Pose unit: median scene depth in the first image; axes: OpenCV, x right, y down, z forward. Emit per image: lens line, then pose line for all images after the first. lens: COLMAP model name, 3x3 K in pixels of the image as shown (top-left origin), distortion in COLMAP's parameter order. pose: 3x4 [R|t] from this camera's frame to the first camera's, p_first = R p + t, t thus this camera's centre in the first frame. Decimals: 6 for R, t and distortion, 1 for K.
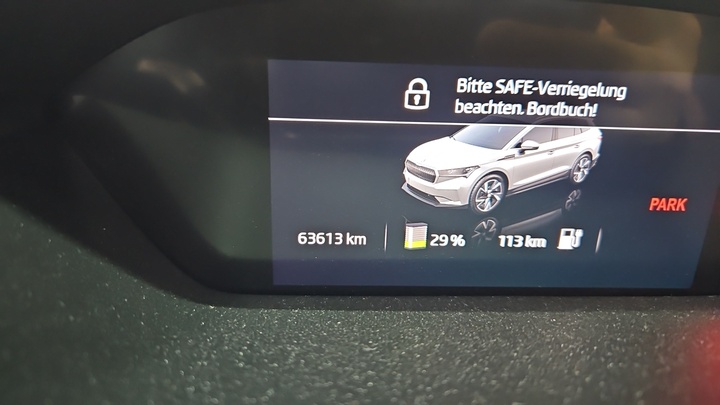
lens RADIAL K [[492.5, 0, 360.4], [0, 492.5, 188.4], [0, 0, 1]] dist [0.000572, 0.001318]
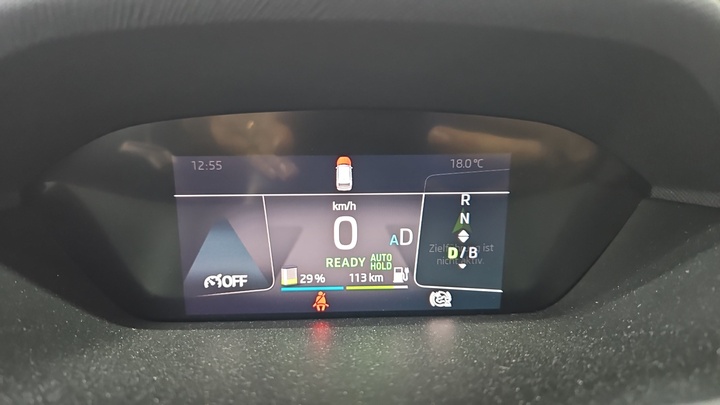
lens RADIAL K [[491.7, 0, 360.0], [0, 491.7, 202.5], [0, 0, 1]] dist [0.020653, -0.002542]
pose [[0.999349, -0.031426, -0.017742, 0.388504], [0.029655, 0.995269, -0.092526, 0.028801], [0.020565, 0.091940, 0.995552, -0.439698]]
